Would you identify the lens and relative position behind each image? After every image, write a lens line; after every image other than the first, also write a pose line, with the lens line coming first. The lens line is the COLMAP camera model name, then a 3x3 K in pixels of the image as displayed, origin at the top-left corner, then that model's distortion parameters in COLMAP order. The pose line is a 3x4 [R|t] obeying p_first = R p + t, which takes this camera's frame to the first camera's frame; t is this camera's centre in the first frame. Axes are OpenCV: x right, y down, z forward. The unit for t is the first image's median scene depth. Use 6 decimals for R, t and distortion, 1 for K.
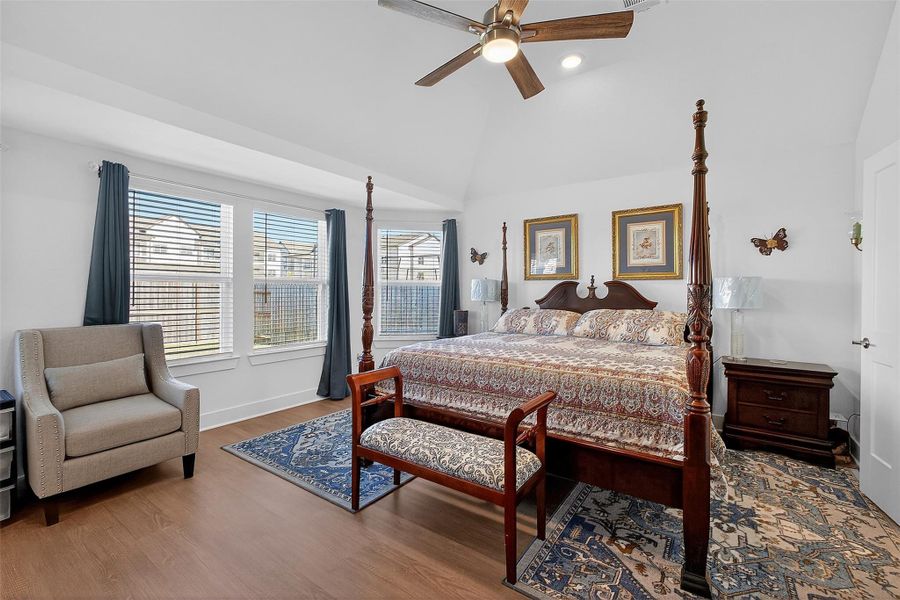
lens RADIAL K [[388.6, 0, 450.7], [0, 388.6, 287.8], [0, 0, 1]] dist [-0.009285, 0.000006]
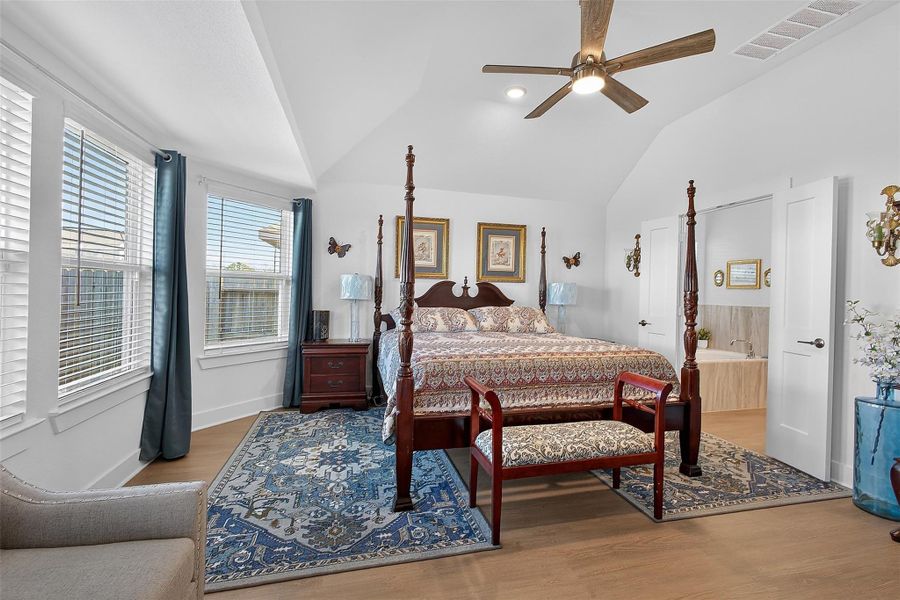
lens RADIAL K [[397.4, 0, 453.4], [0, 397.4, 289.2], [0, 0, 1]] dist [-0.008448, 0.000187]
pose [[0.645303, 0.014841, 0.763782, -0.651948], [-0.027507, 0.999614, 0.003816, 0.001726], [-0.763431, -0.023472, 0.645462, 0.339024]]
